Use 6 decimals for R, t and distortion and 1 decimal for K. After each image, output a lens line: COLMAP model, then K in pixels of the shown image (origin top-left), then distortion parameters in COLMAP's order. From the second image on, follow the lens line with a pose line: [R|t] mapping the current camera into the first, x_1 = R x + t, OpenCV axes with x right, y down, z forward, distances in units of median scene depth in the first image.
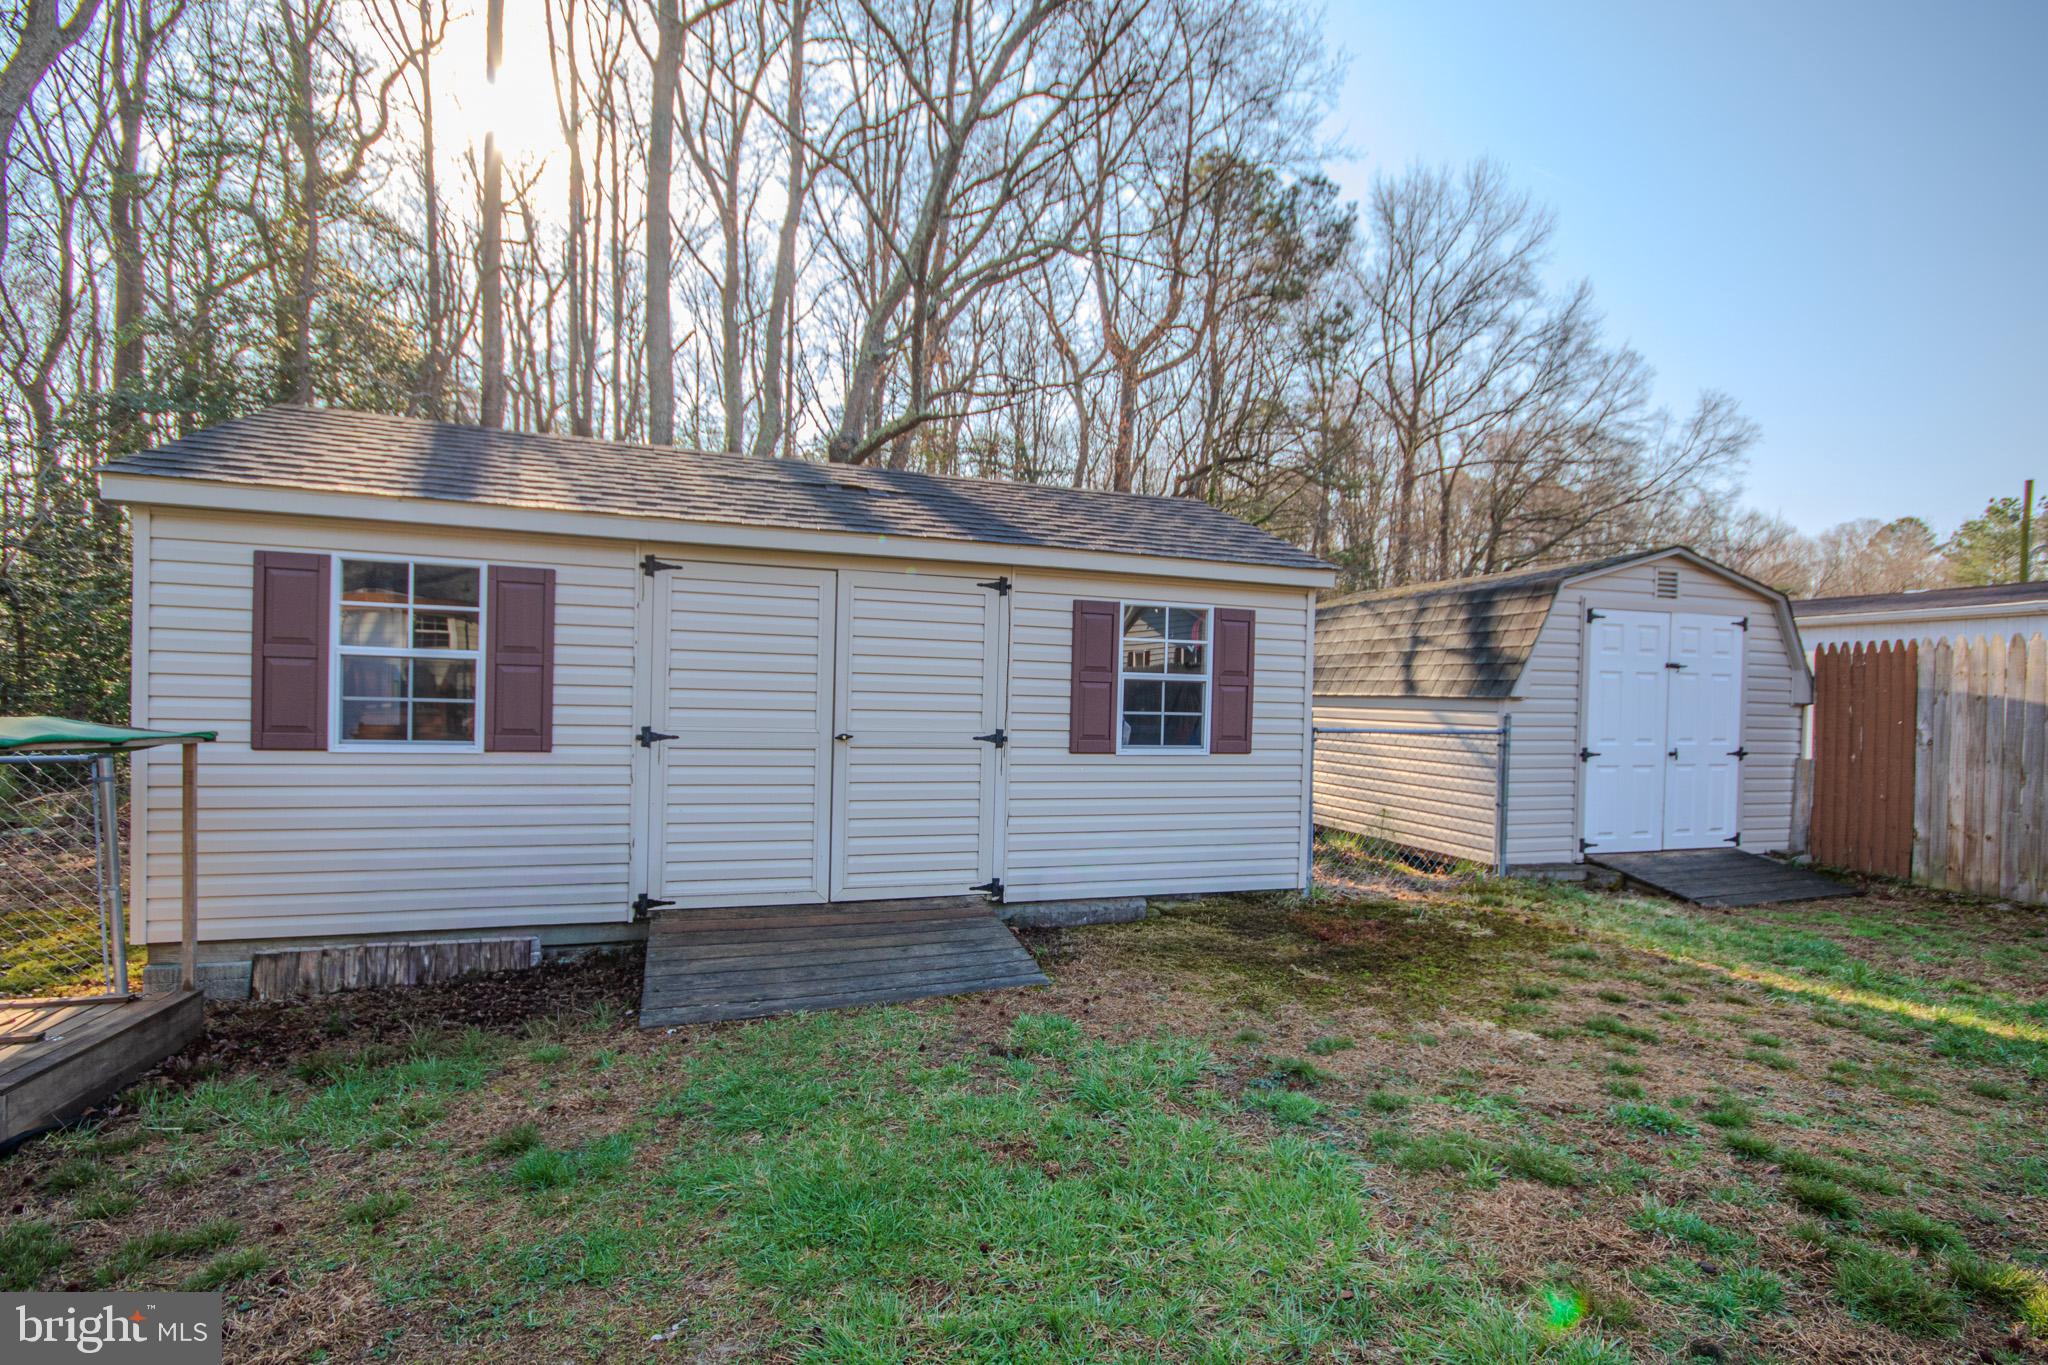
lens RADIAL K [[955.4, 0, 1030.4], [0, 955.4, 714.4], [0, 0, 1]] dist [-0.000595, -0.000802]
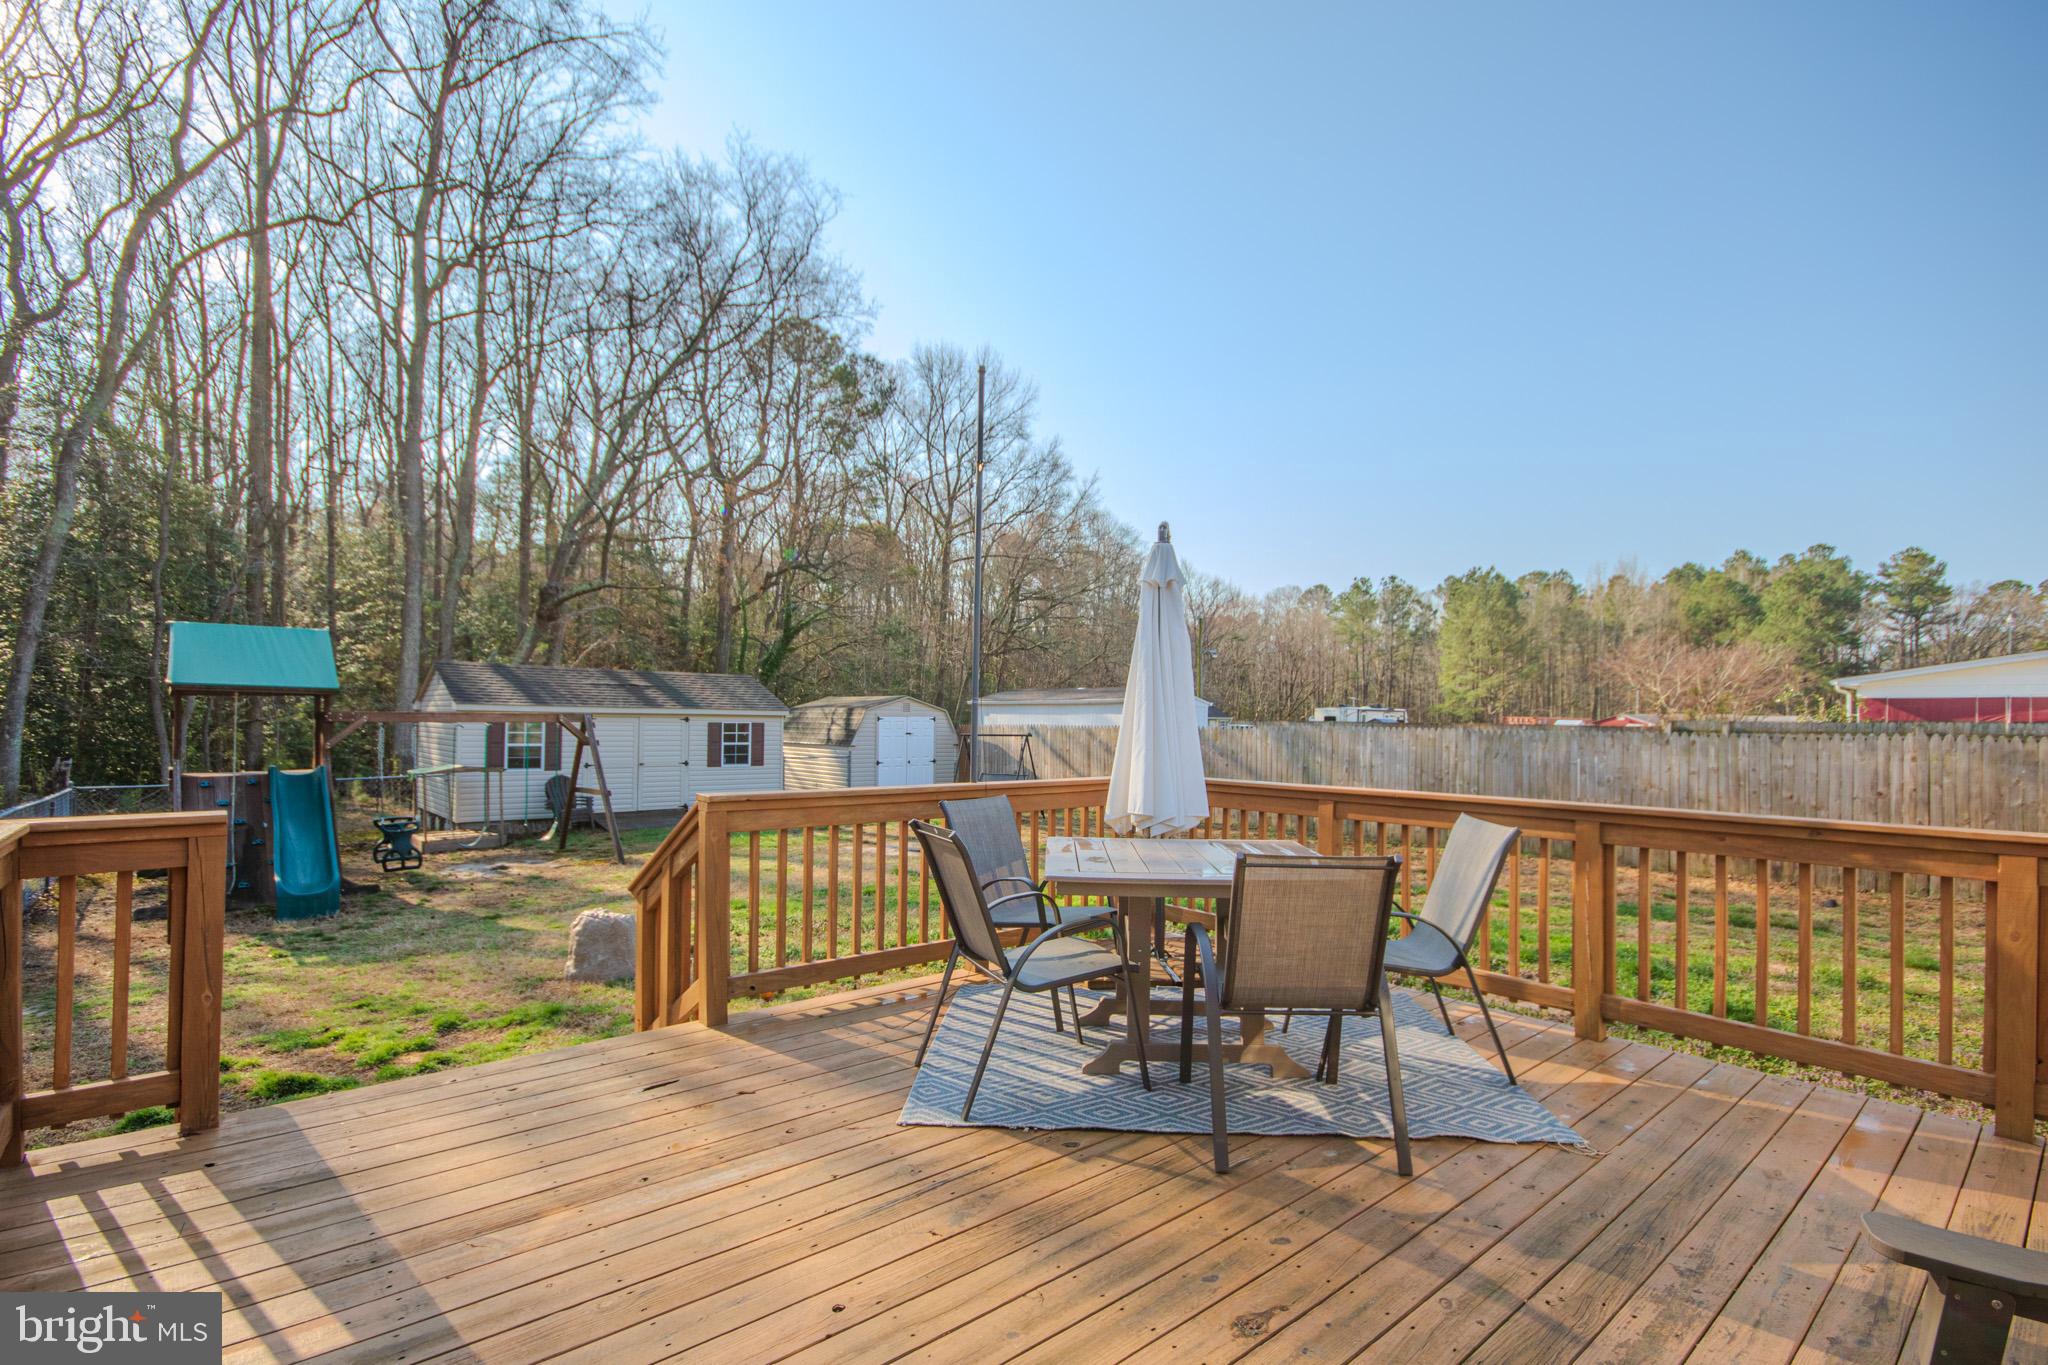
lens RADIAL K [[944.9, 0, 1033.5], [0, 944.9, 719.3], [0, 0, 1]] dist [0.000824, -0.000144]
pose [[0.918950, -0.013077, 0.394156, -0.031513], [0.019194, 0.999749, -0.011581, -0.009901], [-0.393906, 0.018207, 0.918970, -0.372633]]
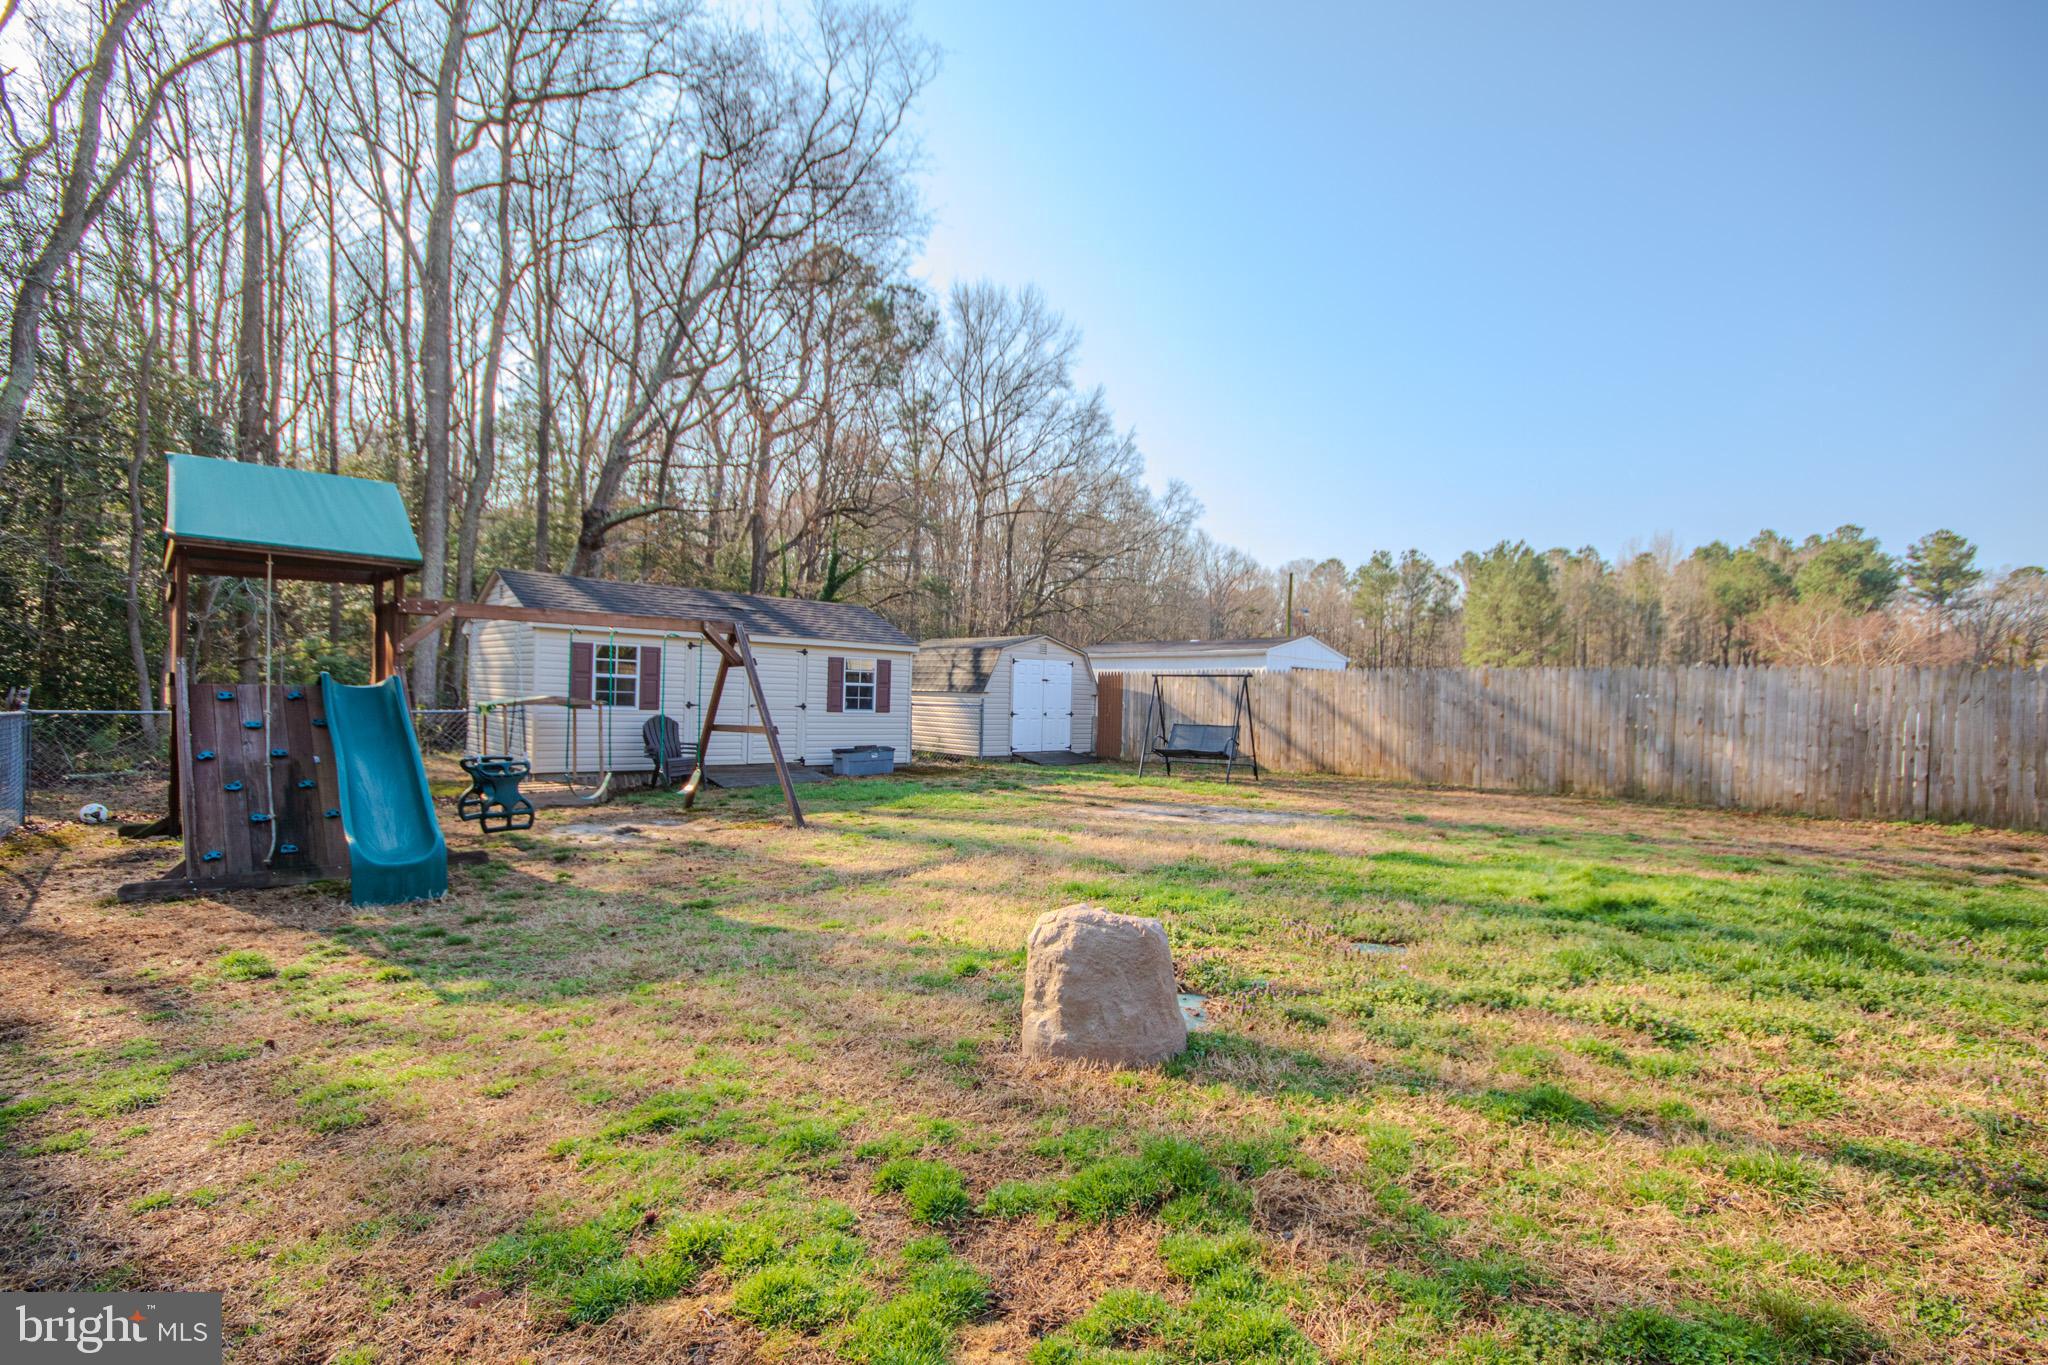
lens RADIAL K [[955.4, 0, 1030.4], [0, 955.4, 714.4], [0, 0, 1]] dist [-0.000595, -0.000802]
pose [[0.914905, -0.007166, 0.403605, -0.077246], [0.004161, 0.999957, 0.008322, 0.003874], [-0.403648, -0.005934, 0.914895, -0.254544]]
